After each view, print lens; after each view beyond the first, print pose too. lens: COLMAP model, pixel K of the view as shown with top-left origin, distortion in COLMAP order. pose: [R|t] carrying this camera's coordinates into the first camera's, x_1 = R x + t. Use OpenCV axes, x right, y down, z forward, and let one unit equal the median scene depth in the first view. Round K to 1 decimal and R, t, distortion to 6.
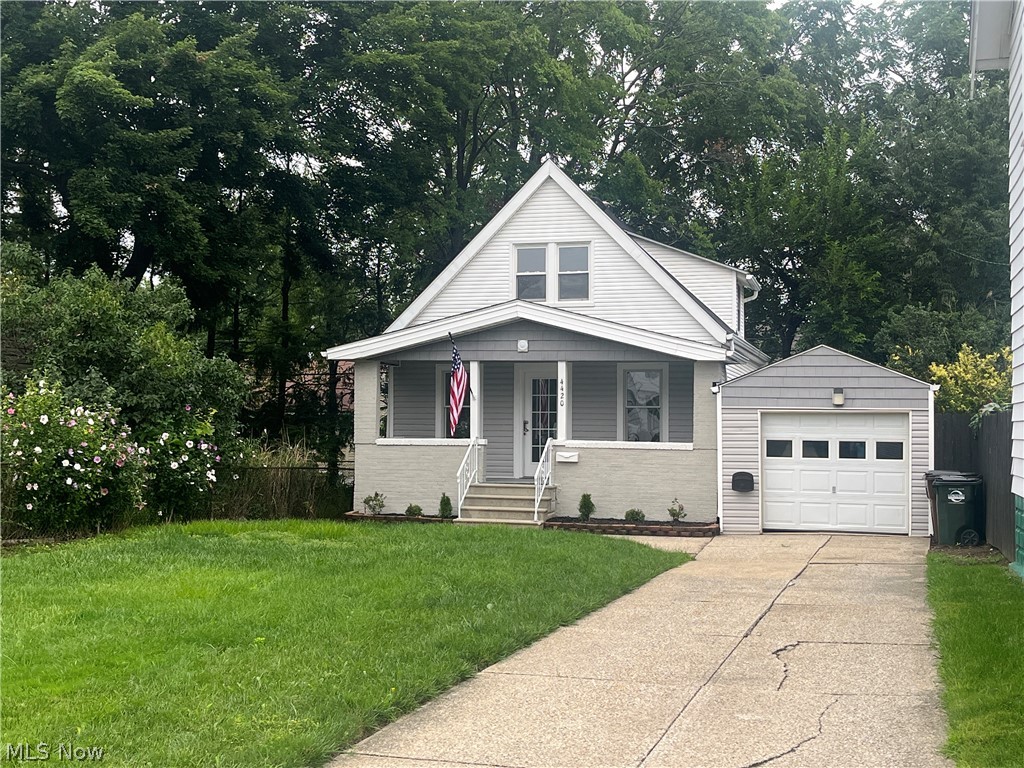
lens RADIAL K [[1324.6, 0, 512.6], [0, 1324.6, 378.3], [0, 0, 1]] dist [0.069203, 0.000000]
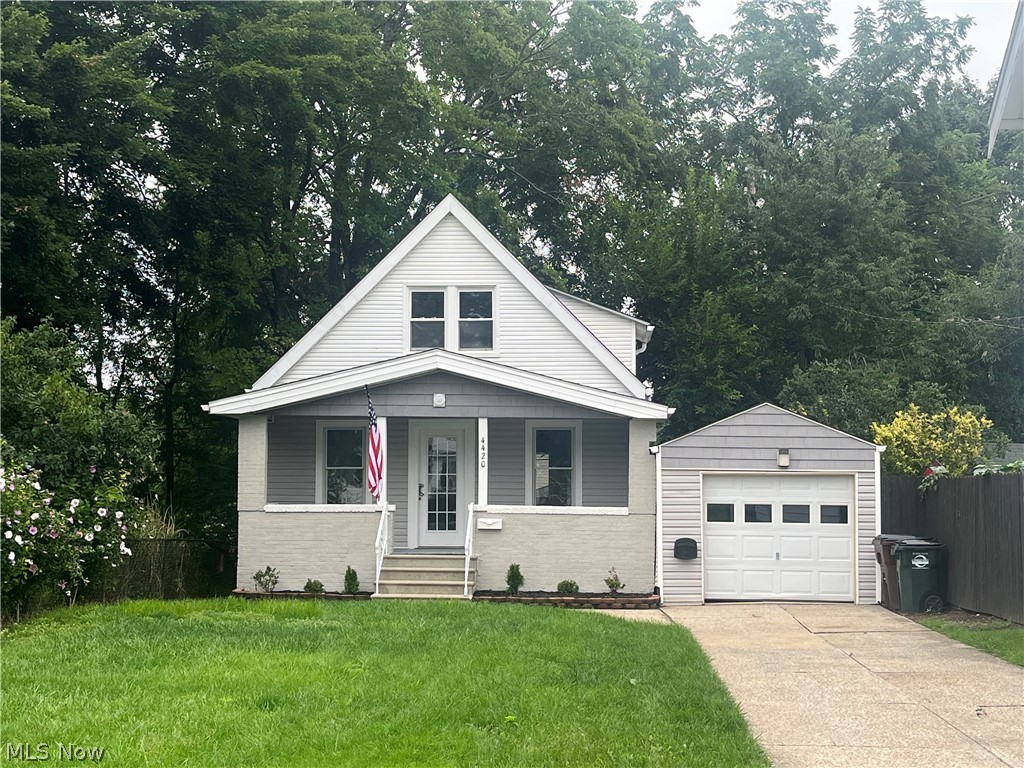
lens RADIAL K [[1532.5, 0, 512.1], [0, 1532.5, 389.4], [0, 0, 1]] dist [0.088247, 0.000000]
pose [[0.975721, 0.011243, 0.218728, -0.179066], [-0.004685, 0.999525, -0.030476, -0.000500], [-0.218966, 0.028712, 0.975310, -0.027233]]
